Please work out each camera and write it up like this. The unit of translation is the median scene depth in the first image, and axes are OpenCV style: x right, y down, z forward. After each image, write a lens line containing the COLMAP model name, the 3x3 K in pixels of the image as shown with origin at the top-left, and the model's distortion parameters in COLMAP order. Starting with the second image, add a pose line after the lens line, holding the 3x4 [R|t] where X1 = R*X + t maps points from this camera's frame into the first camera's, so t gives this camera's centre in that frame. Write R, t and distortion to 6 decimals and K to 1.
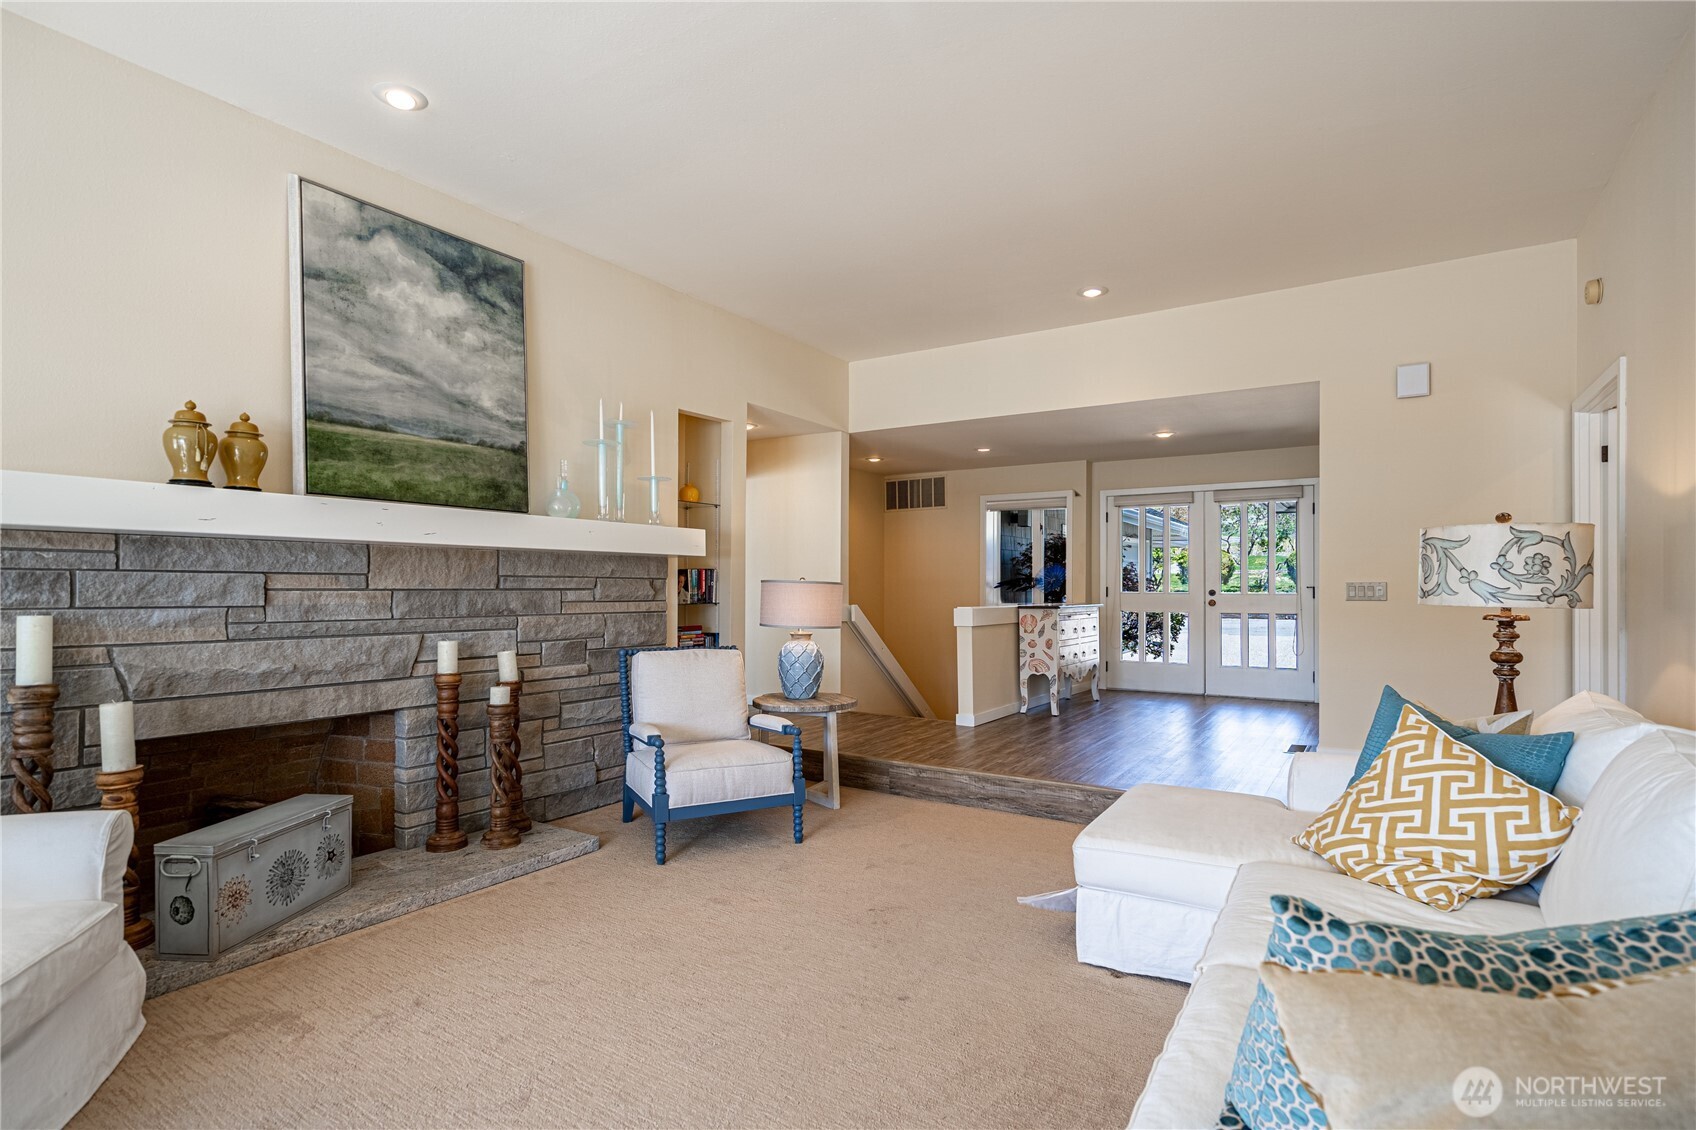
lens RADIAL K [[814.4, 0, 848.6], [0, 814.4, 586.1], [0, 0, 1]] dist [-0.000123, -0.000075]
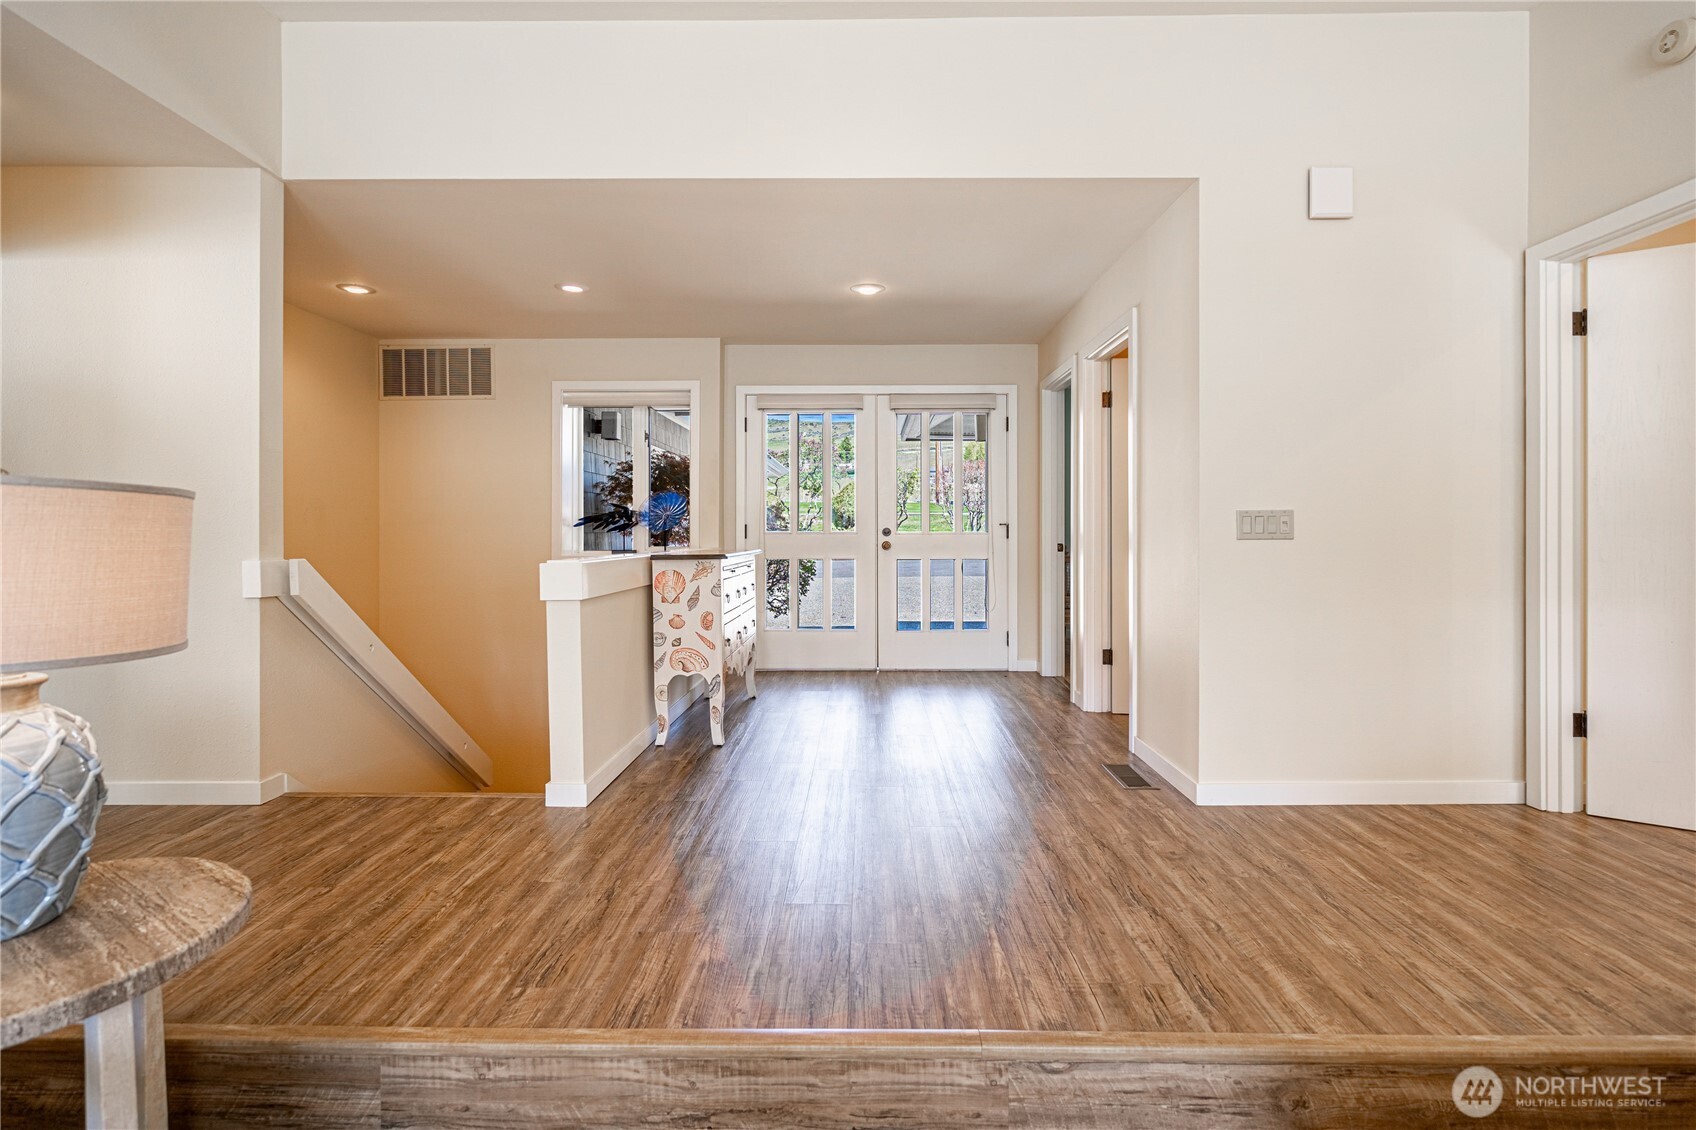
lens RADIAL K [[798.0, 0, 849.9], [0, 798.0, 532.7], [0, 0, 1]] dist [-0.008988, -0.000404]
pose [[0.841536, -0.002762, 0.540194, 0.026883], [0.001124, 0.999994, 0.003362, 0.007072], [-0.540199, -0.002222, 0.841534, 0.453762]]
